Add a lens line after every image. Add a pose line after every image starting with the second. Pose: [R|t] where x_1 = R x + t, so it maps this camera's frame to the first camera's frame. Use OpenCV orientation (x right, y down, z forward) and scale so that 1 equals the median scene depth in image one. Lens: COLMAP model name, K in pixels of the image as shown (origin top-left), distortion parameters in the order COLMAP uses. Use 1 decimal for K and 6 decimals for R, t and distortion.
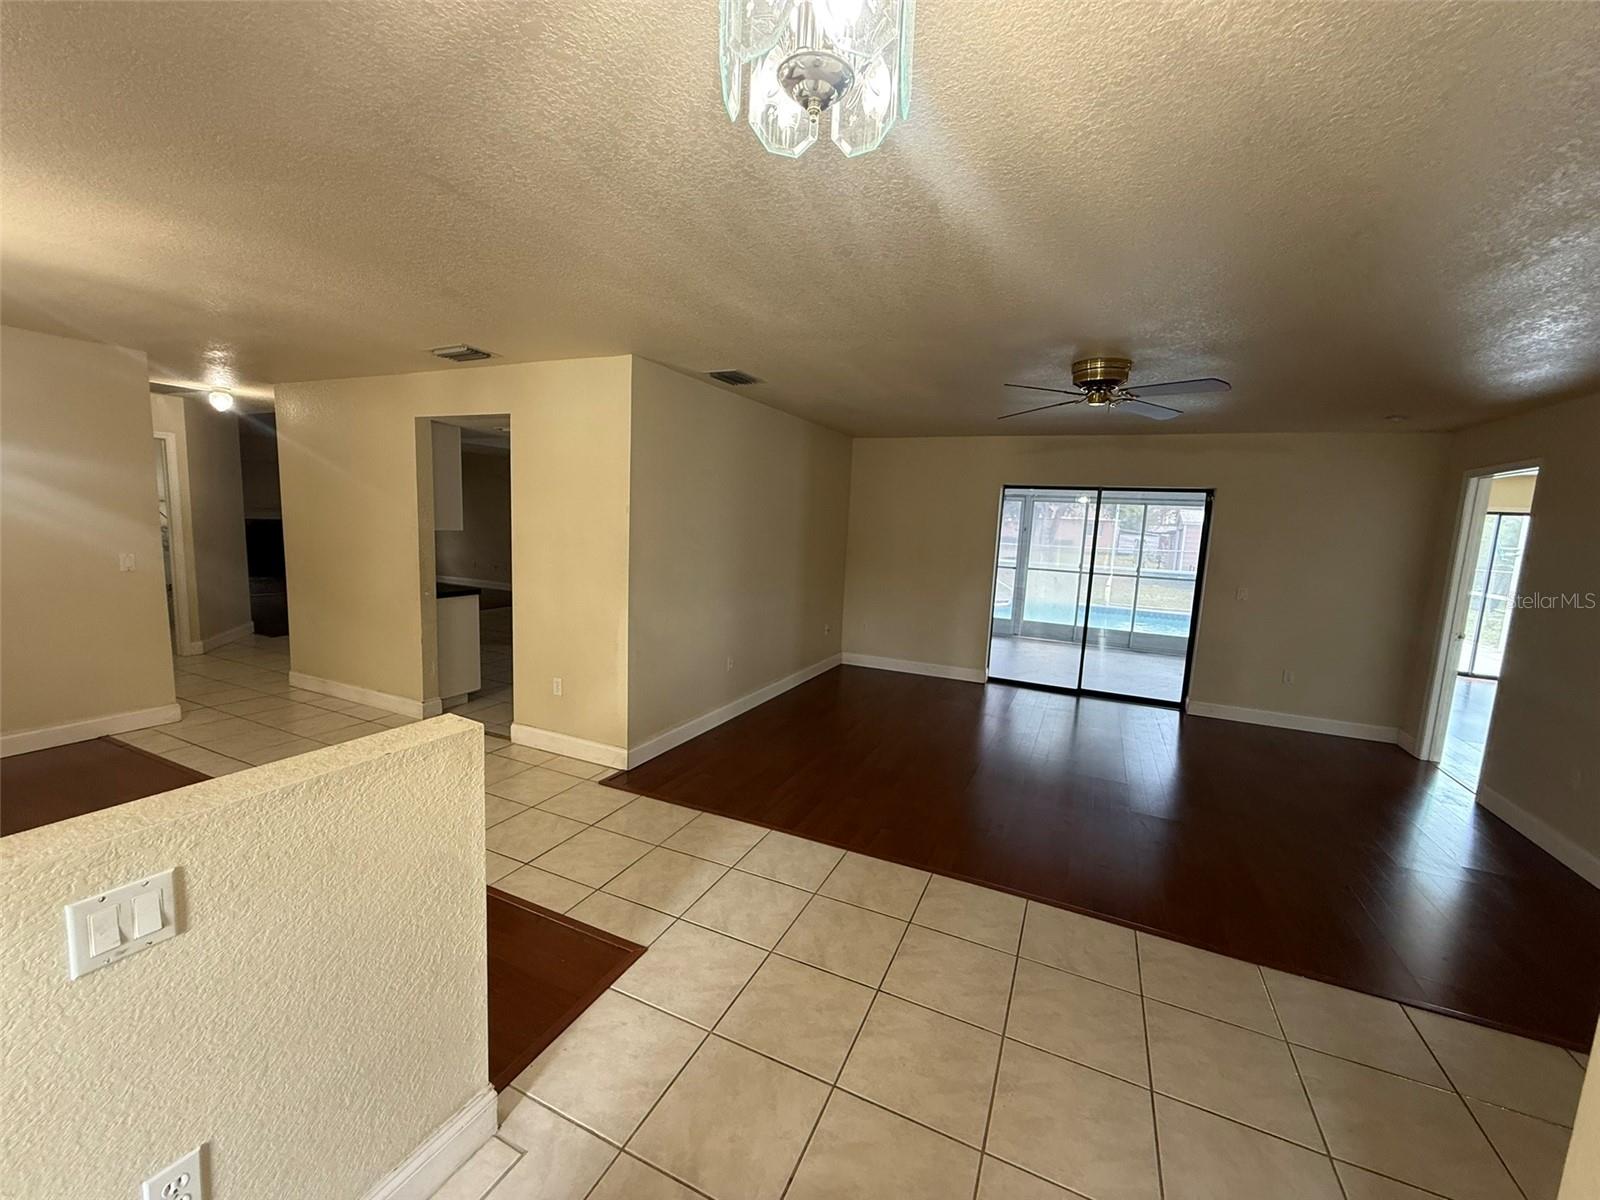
lens RADIAL K [[638.4, 0, 804.2], [0, 638.4, 598.5], [0, 0, 1]] dist [0.000152, 0.001425]
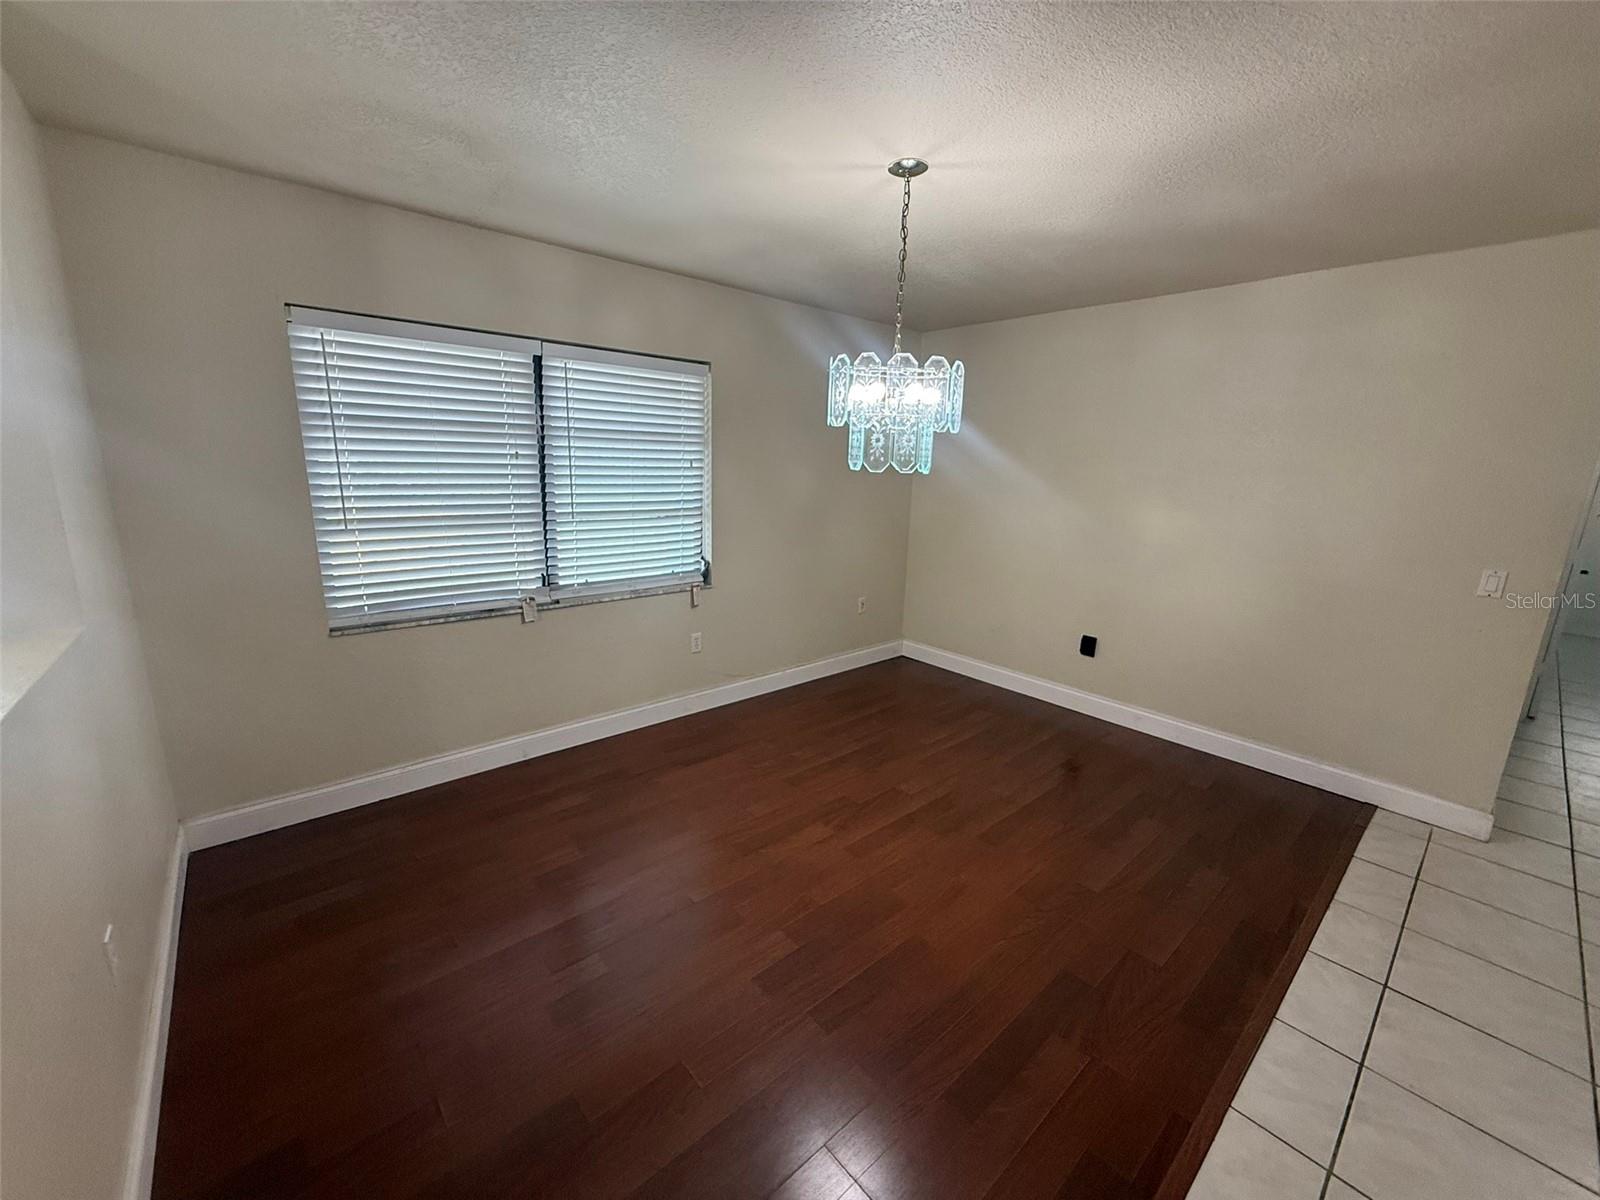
lens RADIAL K [[638.4, 0, 798.0], [0, 638.4, 600.7], [0, 0, 1]] dist [0.000152, 0.001425]
pose [[-0.414898, 0.147548, -0.897825, -0.180735], [-0.162212, 0.958960, 0.232556, -0.077913], [0.895292, 0.242125, -0.373936, 0.624457]]
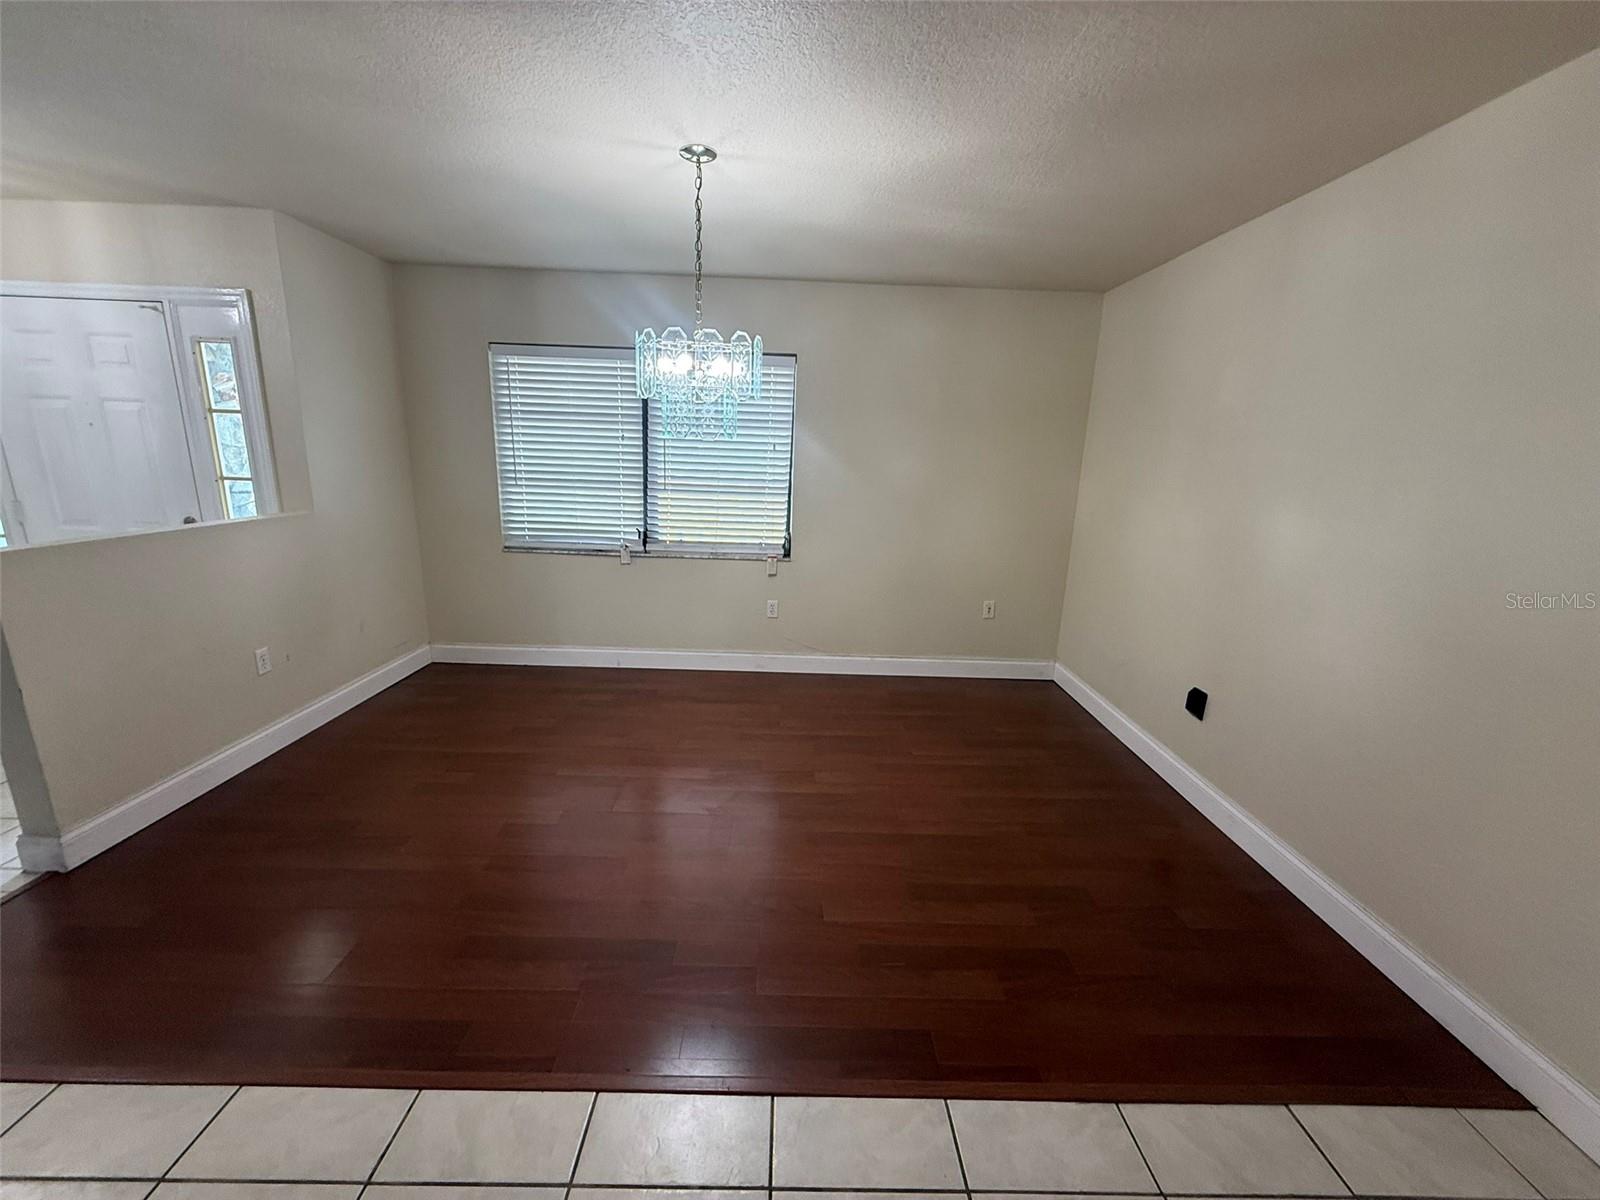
lens RADIAL K [[638.4, 0, 805.4], [0, 638.4, 602.5], [0, 0, 1]] dist [0.000152, 0.001425]
pose [[-0.906233, 0.023972, -0.422099, -0.553668], [-0.125344, 0.938269, 0.322396, -0.127405], [0.403771, 0.345074, -0.847286, 1.045516]]
